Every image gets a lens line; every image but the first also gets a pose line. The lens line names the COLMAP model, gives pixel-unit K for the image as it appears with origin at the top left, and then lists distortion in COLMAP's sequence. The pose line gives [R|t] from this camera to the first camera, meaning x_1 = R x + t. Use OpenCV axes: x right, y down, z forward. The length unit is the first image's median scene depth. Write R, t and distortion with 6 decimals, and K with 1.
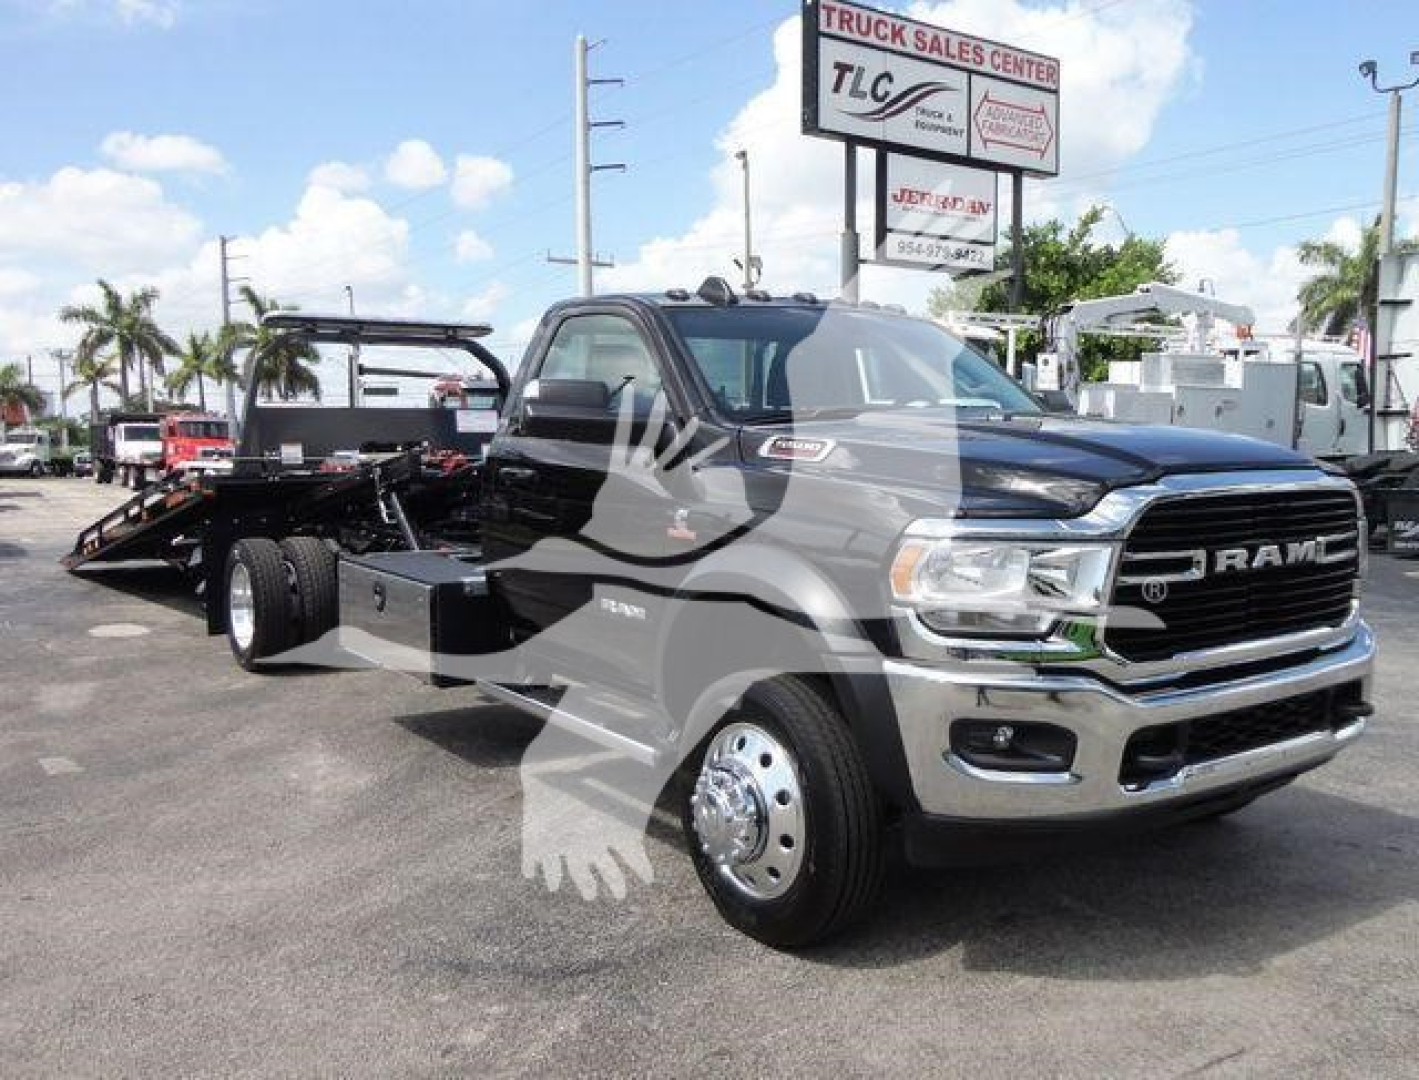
lens RADIAL K [[1298.1, 0, 804.8], [0, 1298.1, 551.5], [0, 0, 1]] dist [-0.015486, 0.000000]
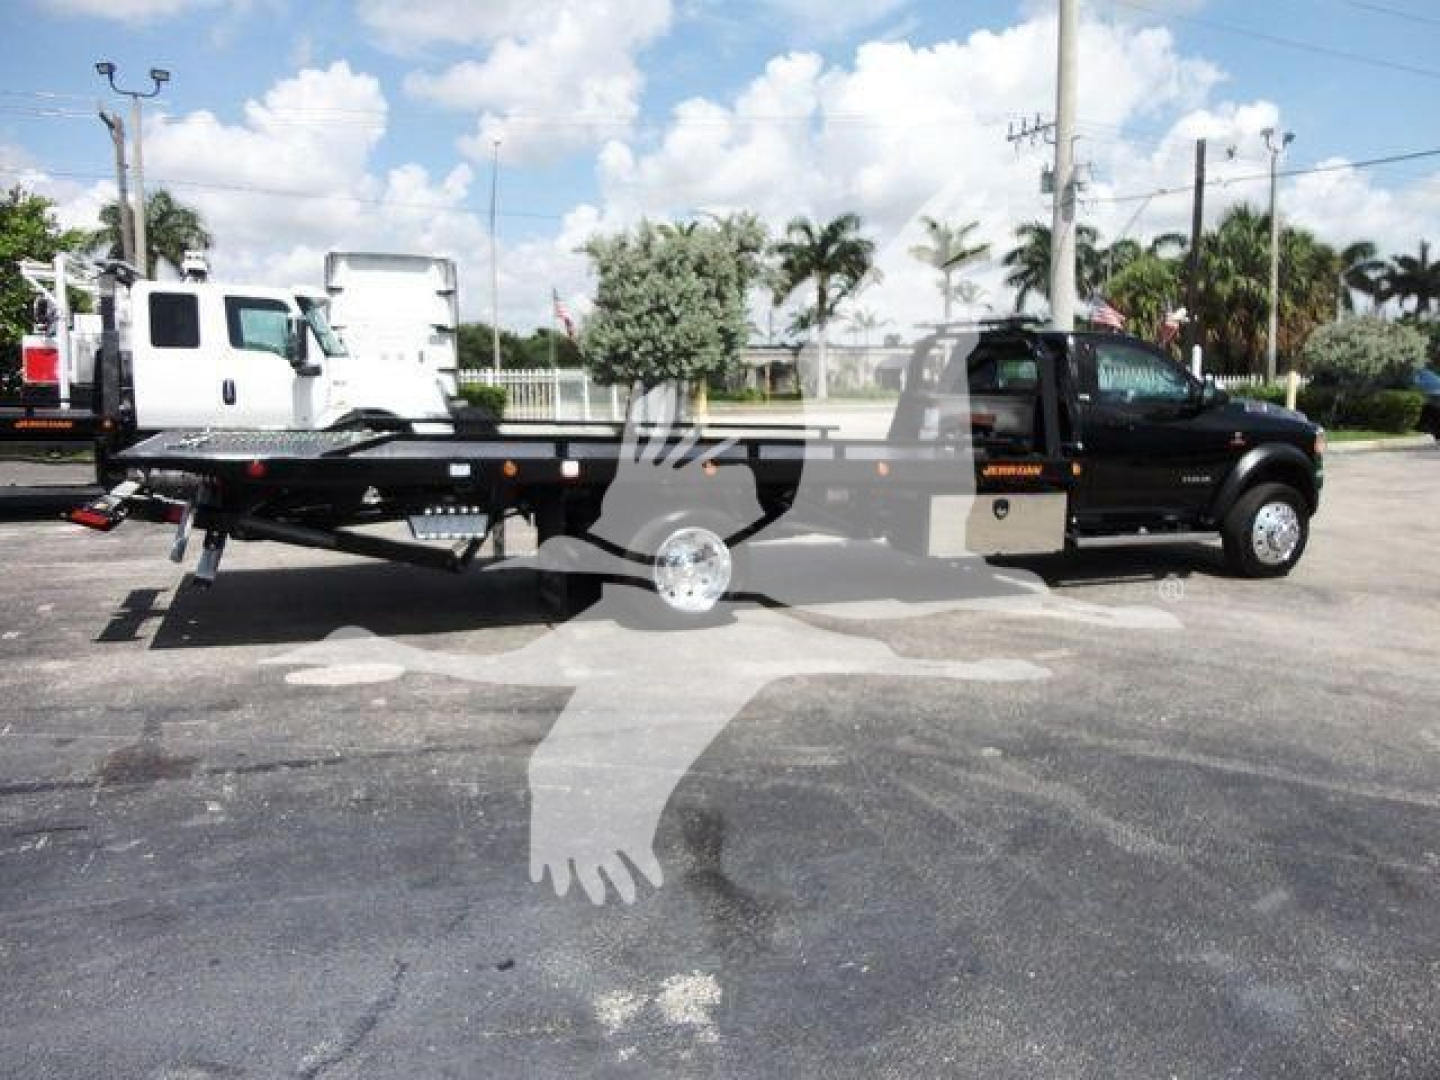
lens RADIAL K [[1030.8, 0, 708.9], [0, 1030.8, 546.1], [0, 0, 1]] dist [-0.012705, 0.010810]
pose [[0.261709, -0.150832, 0.953288, -0.473421], [0.079473, 0.987727, 0.134462, -0.033305], [-0.961869, 0.040571, 0.270484, 0.298317]]
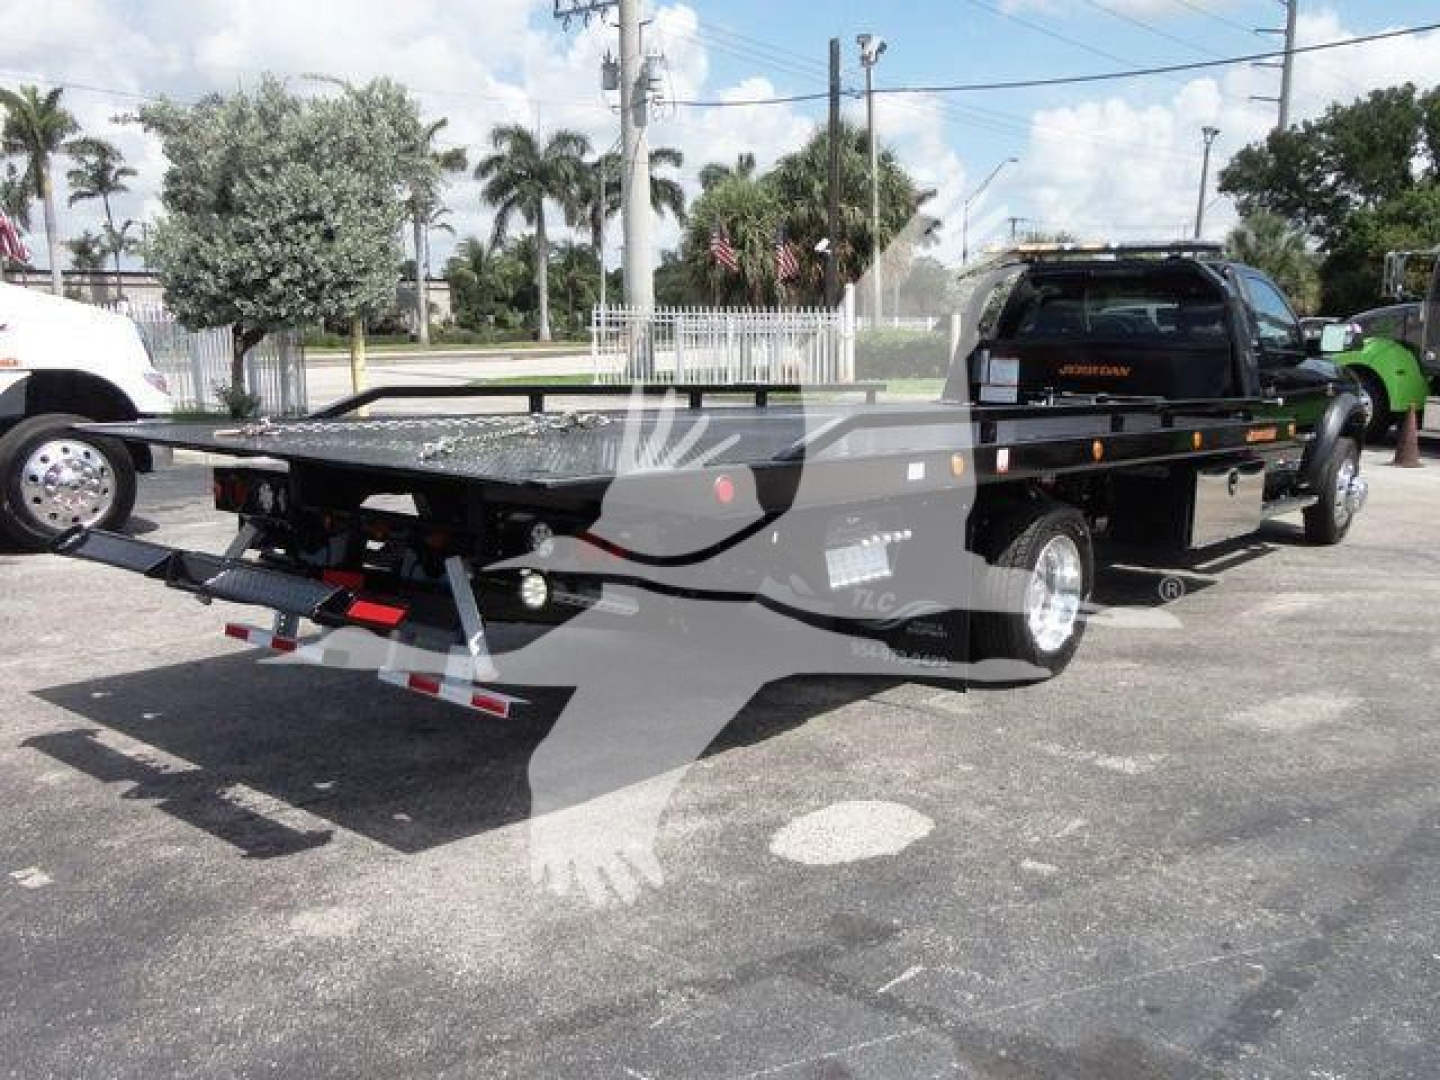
lens RADIAL K [[1272.2, 0, 713.9], [0, 1272.2, 613.1], [0, 0, 1]] dist [-0.015340, 0.012077]
pose [[-0.225506, -0.215413, 0.950129, -0.420150], [0.079810, 0.967887, 0.238381, -0.052268], [-0.970967, 0.129586, -0.201072, 0.520945]]
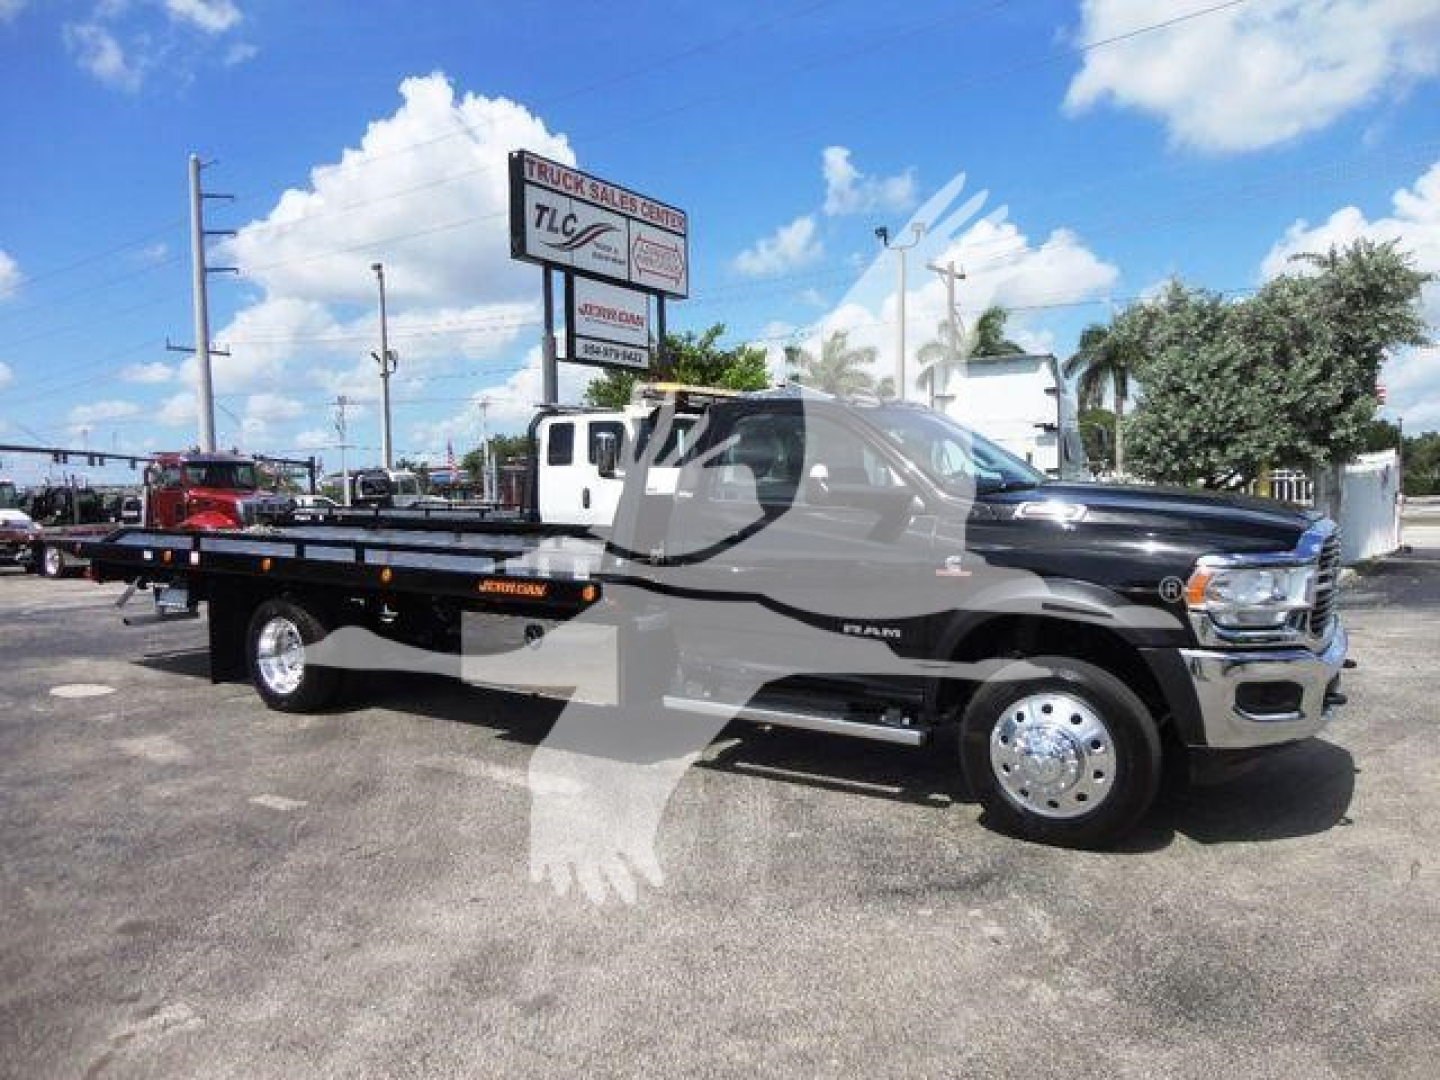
lens RADIAL K [[1030.8, 0, 723.7], [0, 1030.8, 536.2], [0, 0, 1]] dist [-0.012705, 0.010810]
pose [[0.943870, -0.031928, 0.328771, -0.140189], [0.047819, 0.998040, -0.040360, -0.002649], [-0.326838, 0.053816, 0.943547, 0.004968]]
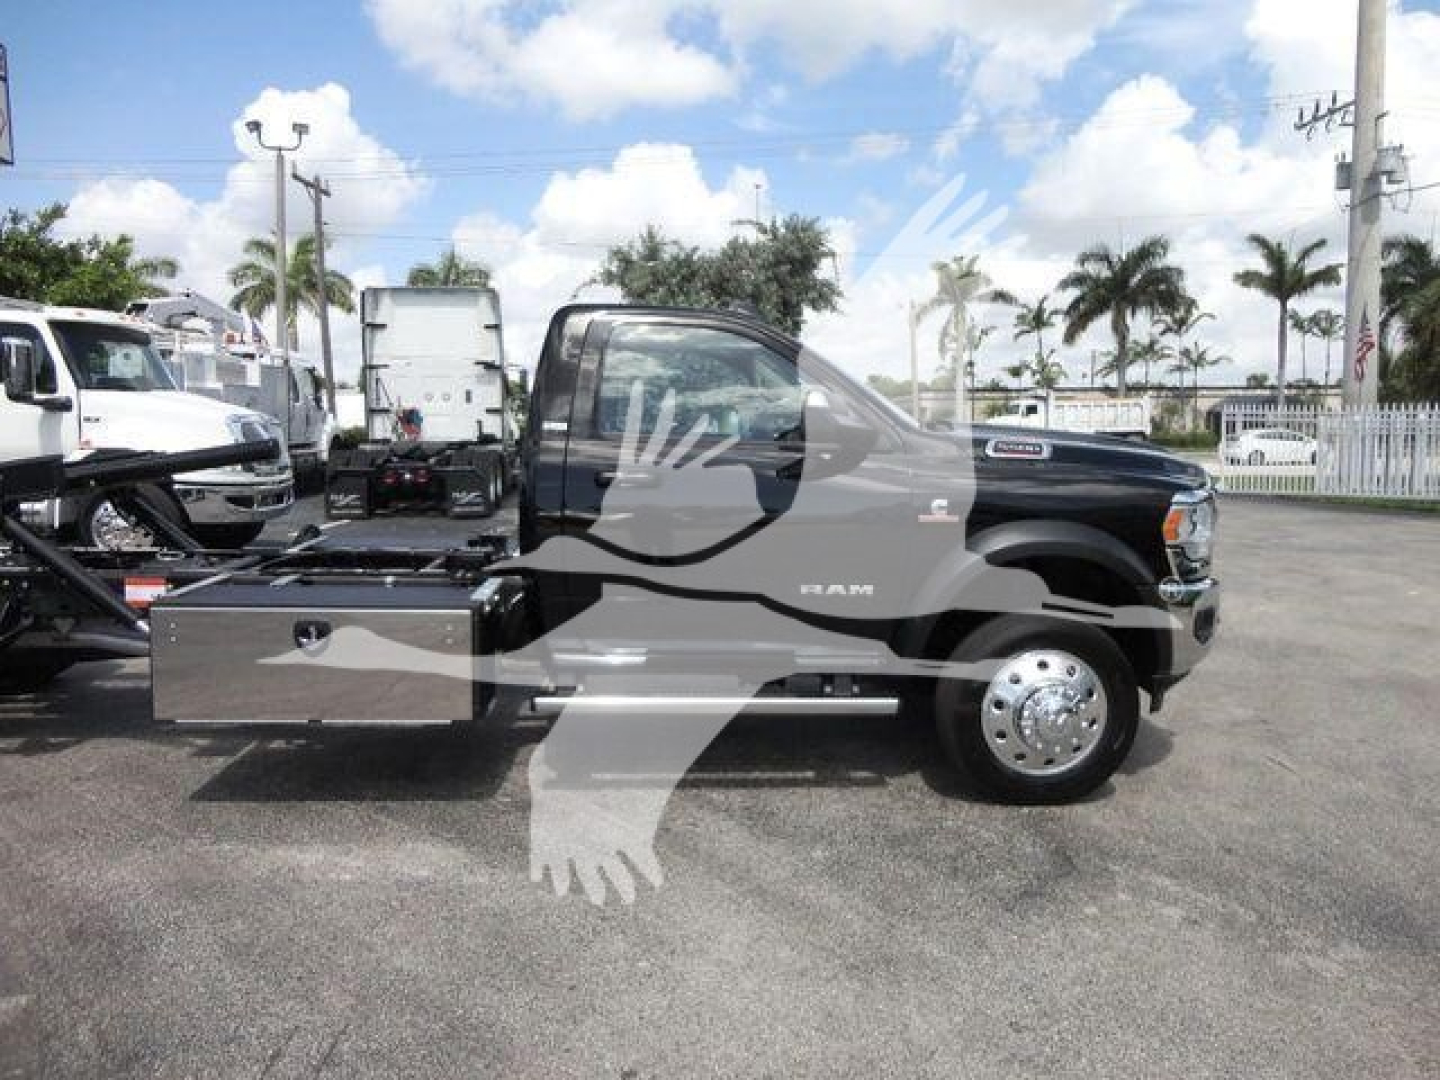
lens RADIAL K [[1030.8, 0, 712.3], [0, 1030.8, 542.0], [0, 0, 1]] dist [-0.012705, 0.010810]
pose [[0.552745, -0.090631, 0.828407, -0.212328], [0.068525, 0.995645, 0.063205, -0.014526], [-0.830528, 0.021830, 0.556549, 0.127583]]
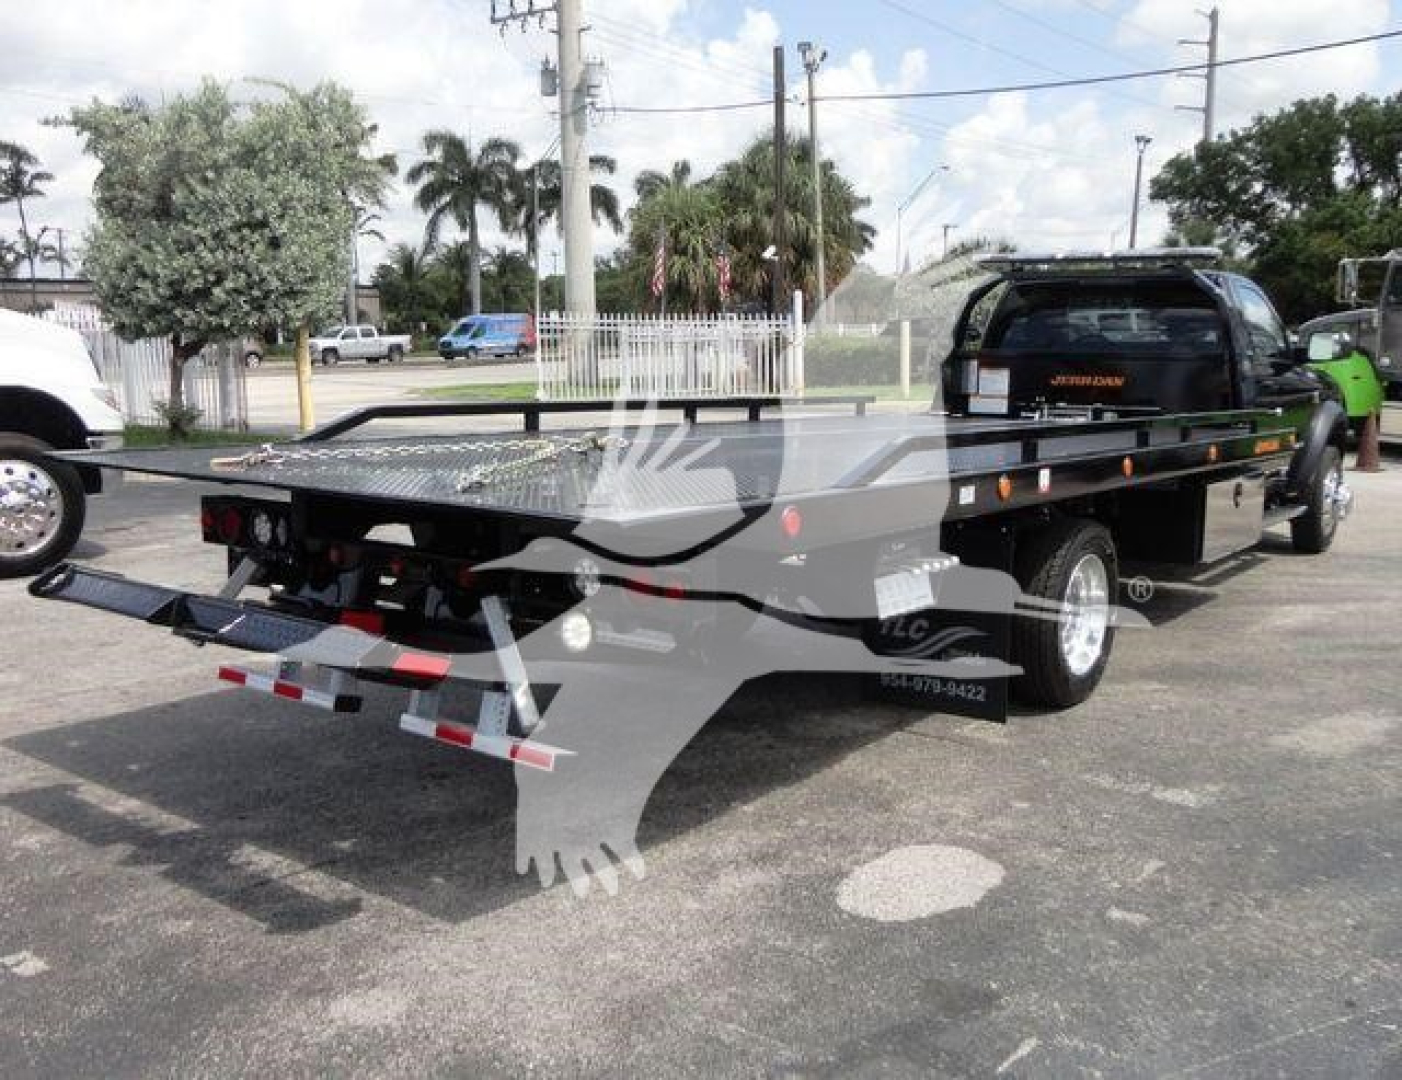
lens RADIAL K [[1281.6, 0, 722.9], [0, 1281.6, 590.3], [0, 0, 1]] dist [-0.006927, 0.000000]
pose [[-0.282247, -0.189330, 0.940474, -0.403922], [0.082264, 0.971945, 0.220354, -0.055137], [-0.955808, 0.139562, -0.258753, 0.534313]]
